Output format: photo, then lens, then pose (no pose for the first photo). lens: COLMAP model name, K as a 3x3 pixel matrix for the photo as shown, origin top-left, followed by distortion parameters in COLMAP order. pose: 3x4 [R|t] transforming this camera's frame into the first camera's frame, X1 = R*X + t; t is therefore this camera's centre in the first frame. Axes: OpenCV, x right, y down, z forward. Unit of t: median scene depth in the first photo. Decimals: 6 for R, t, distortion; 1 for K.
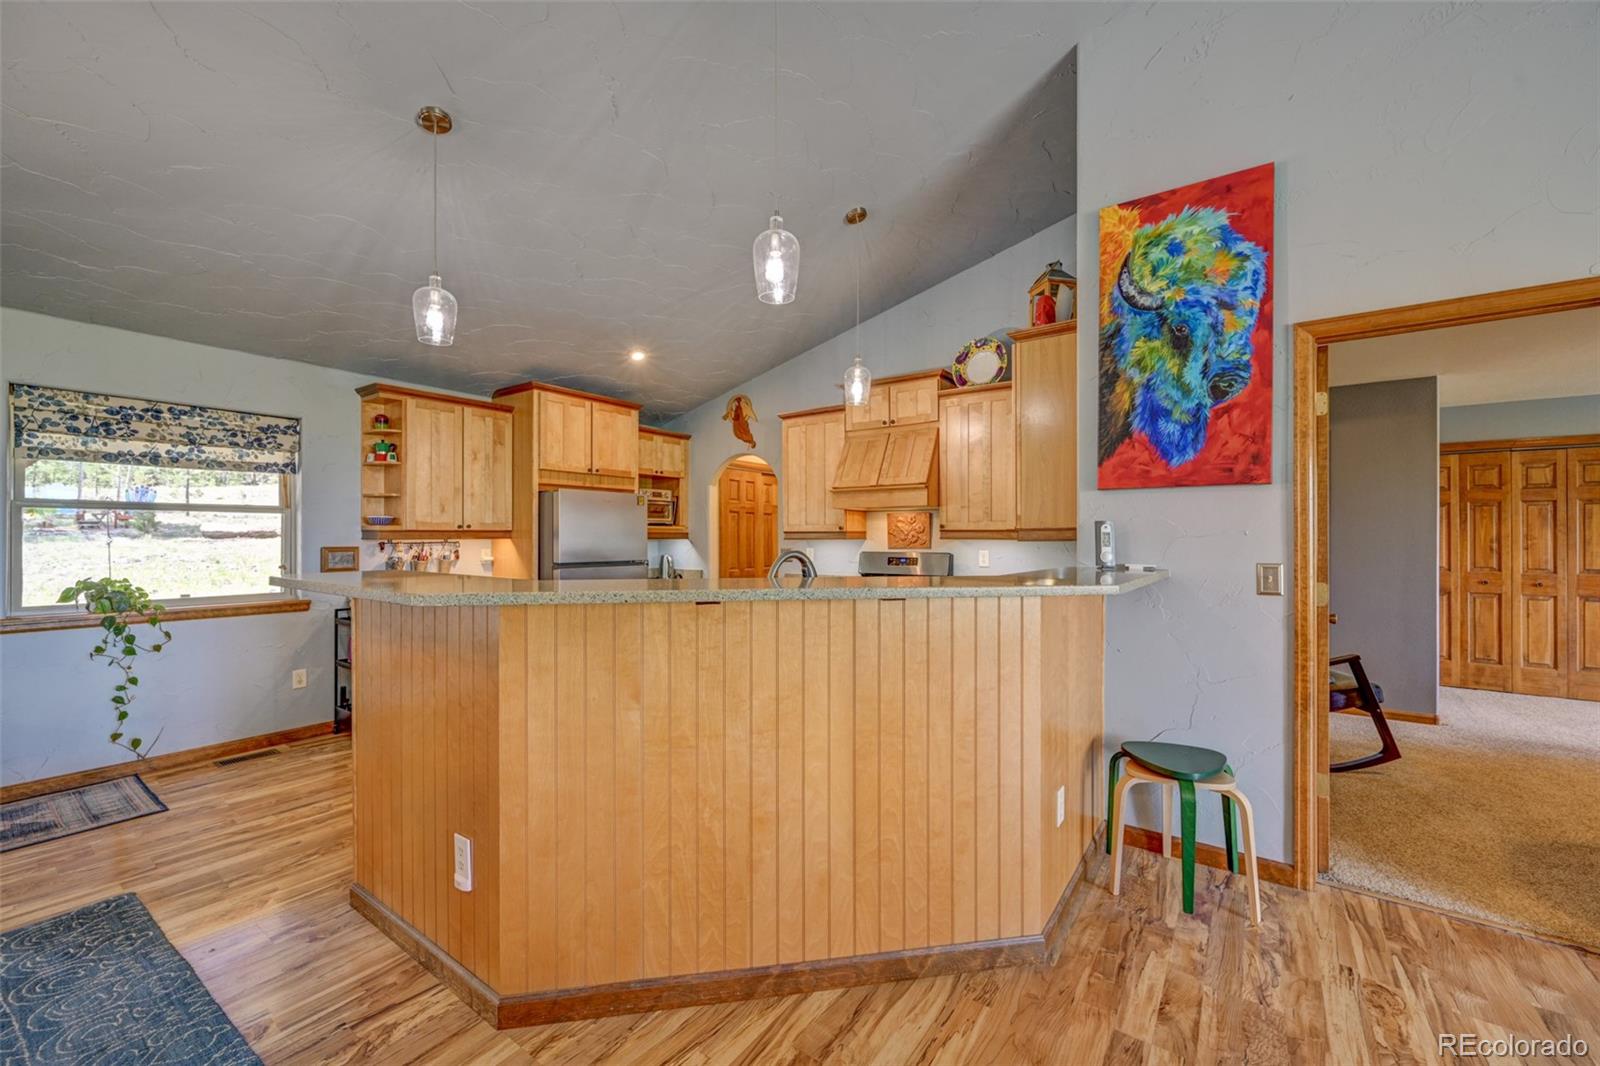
lens RADIAL K [[629.5, 0, 804.8], [0, 629.5, 535.2], [0, 0, 1]] dist [-0.001061, 0.000607]
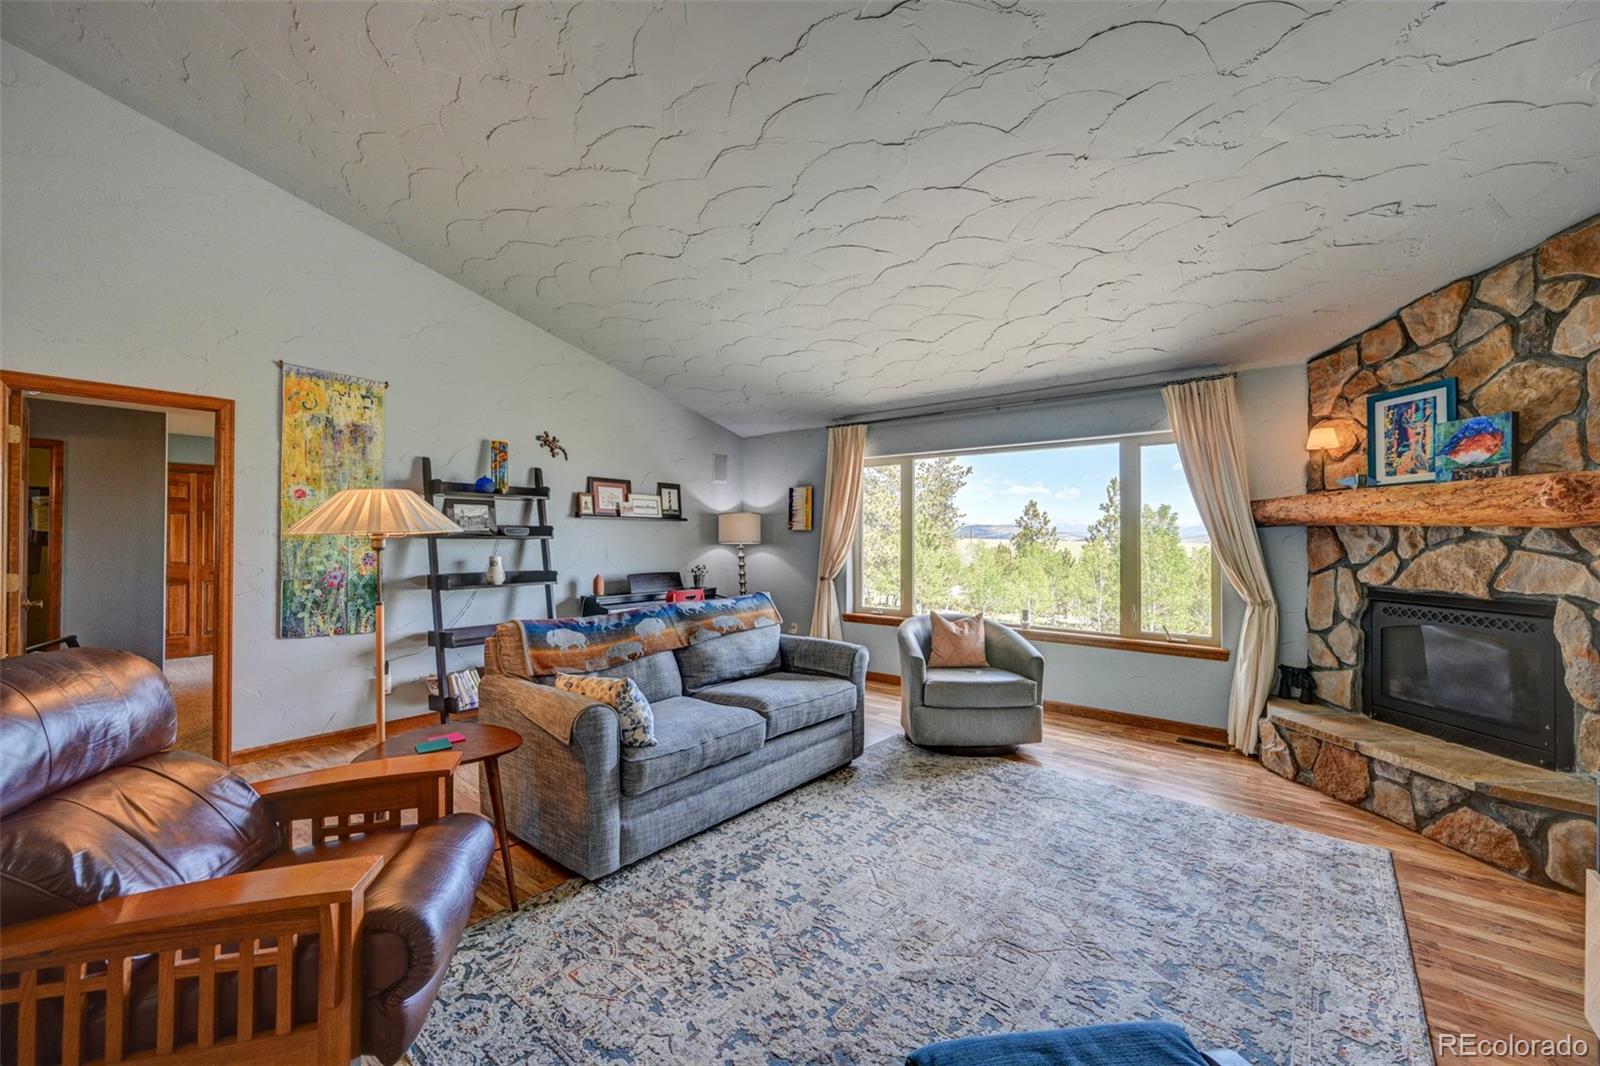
lens RADIAL K [[629.5, 0, 804.8], [0, 629.5, 535.2], [0, 0, 1]] dist [-0.001061, 0.000607]
pose [[0.059093, 0.008097, 0.998220, -0.202586], [-0.005164, 0.999956, -0.007805, -0.000438], [-0.998239, -0.004694, 0.059132, -0.381130]]
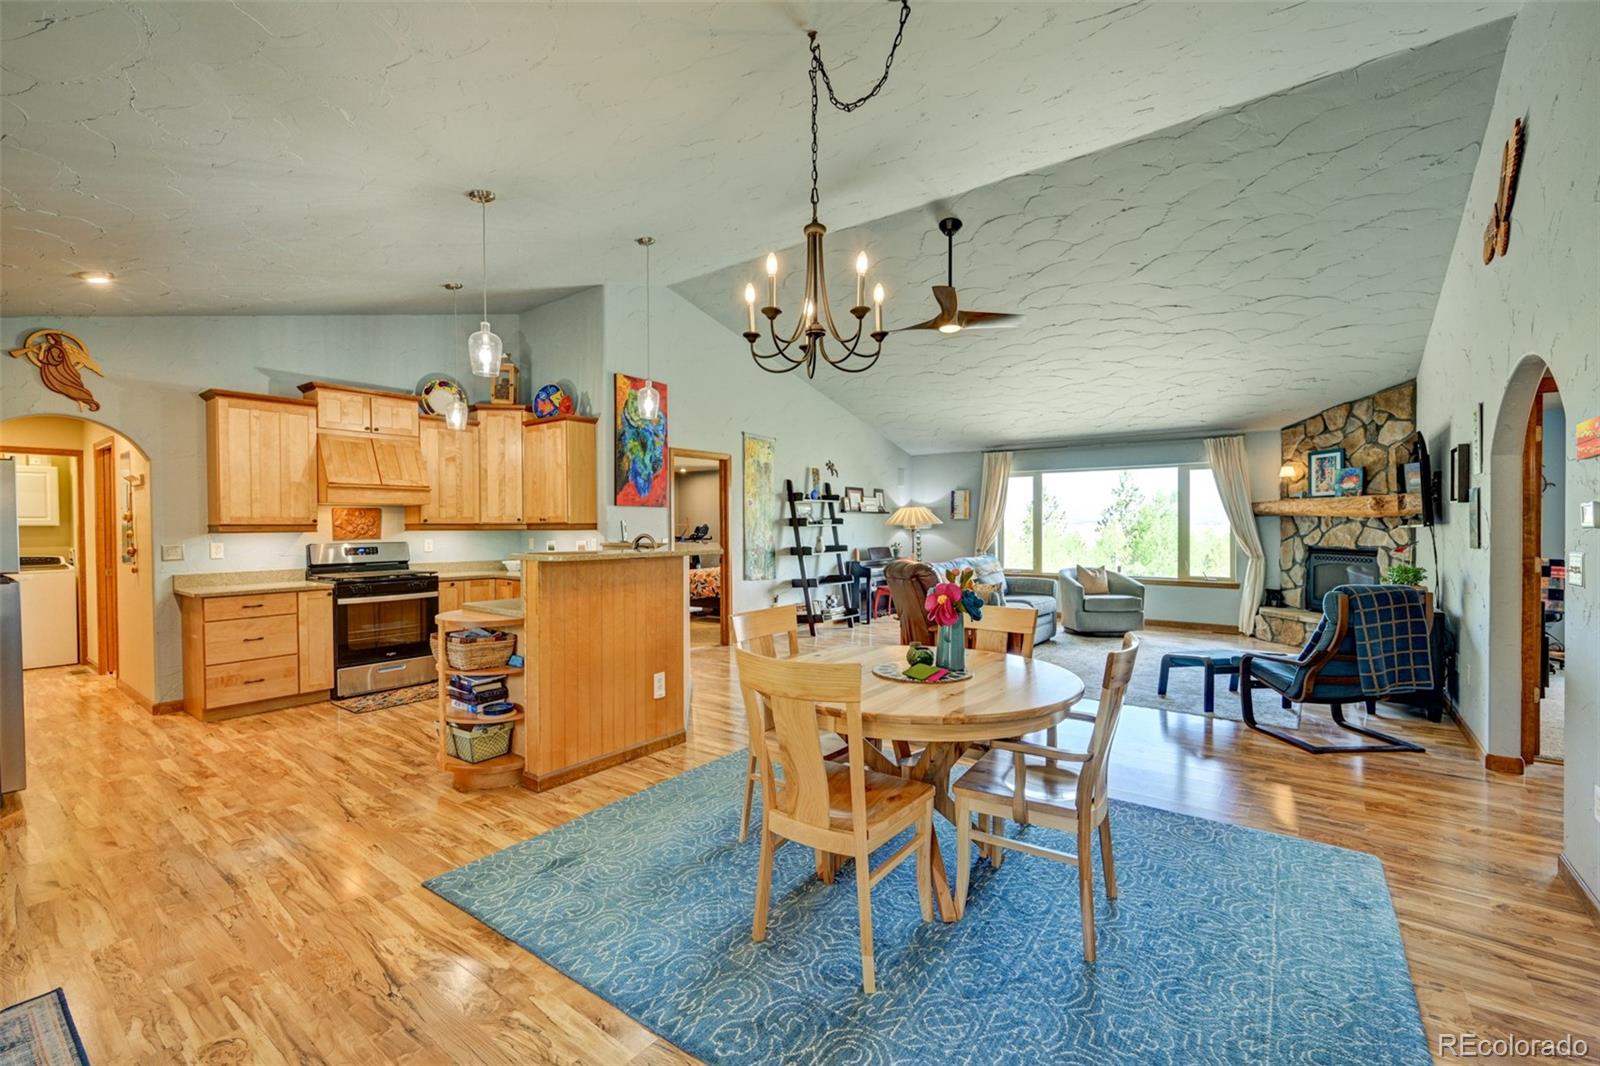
lens RADIAL K [[678.0, 0, 805.8], [0, 678.0, 535.5], [0, 0, 1]] dist [-0.000412, 0.000344]
pose [[0.027049, -0.014394, 0.999530, -1.127290], [0.003185, 0.999892, 0.014313, -0.001193], [-0.999629, 0.002796, 0.027092, 0.187990]]
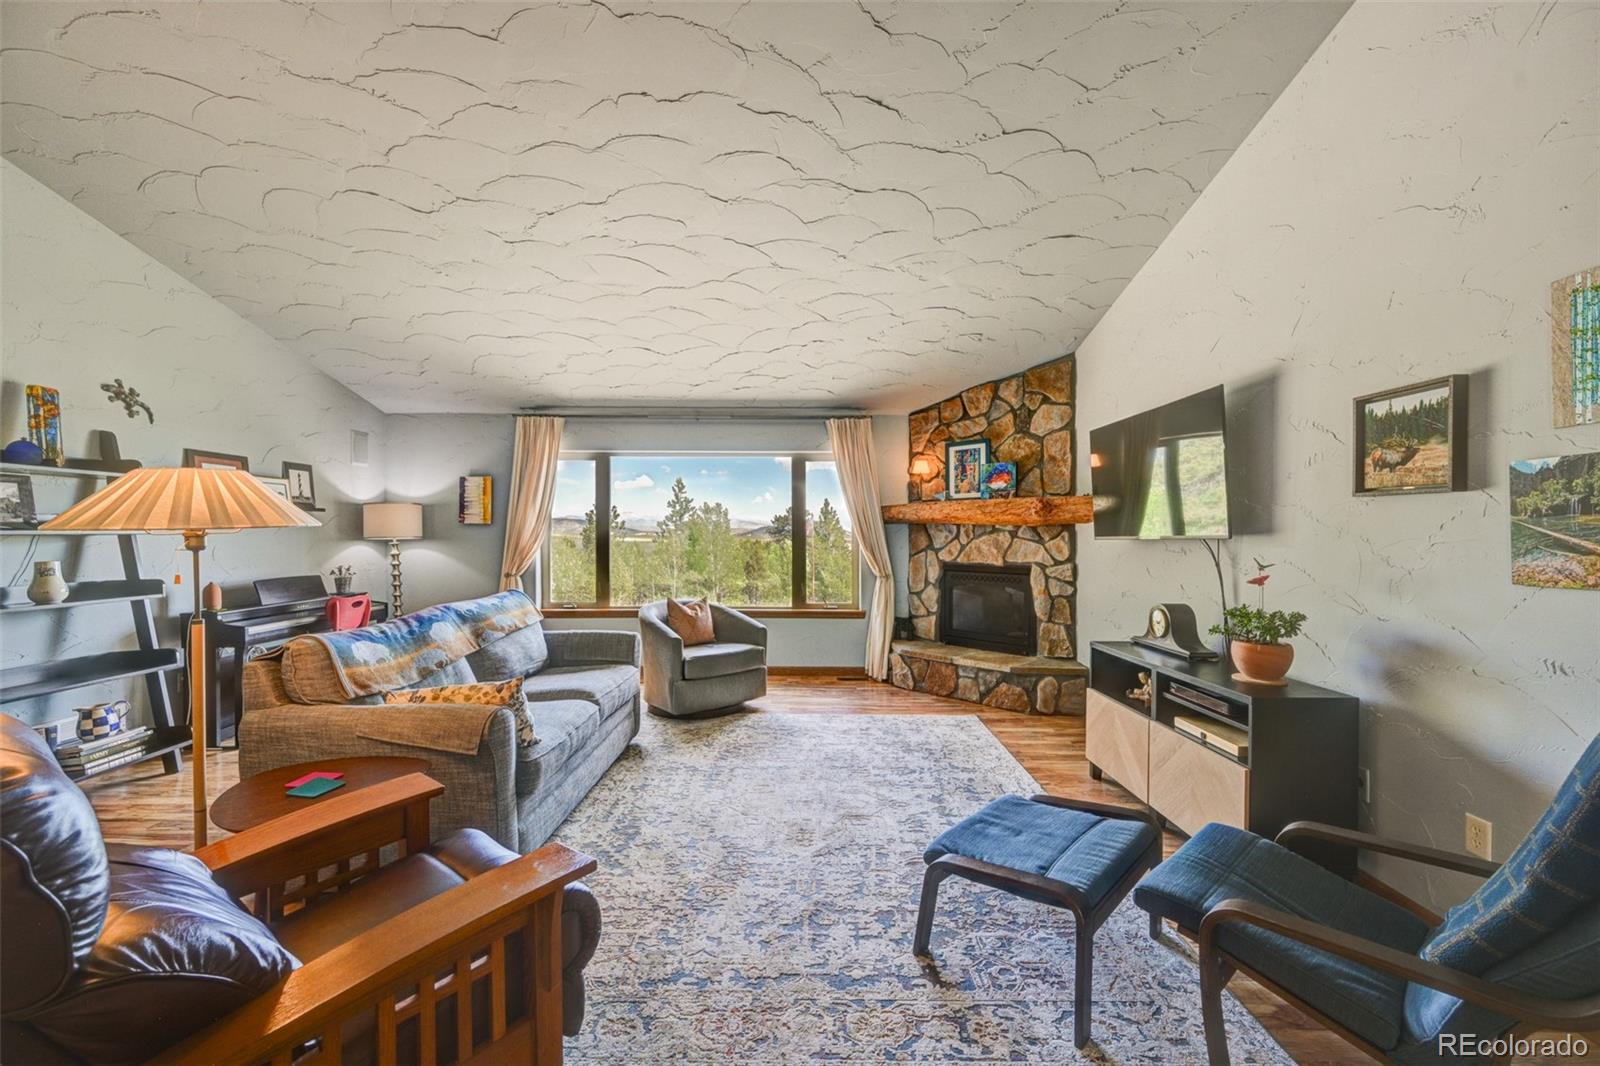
lens RADIAL K [[629.5, 0, 804.8], [0, 629.5, 535.2], [0, 0, 1]] dist [-0.001061, 0.000607]
pose [[-0.581802, -0.000515, 0.813331, -0.236805], [-0.000349, 1.000000, 0.000384, 0.000147], [-0.813331, -0.000060, -0.581802, -0.077653]]
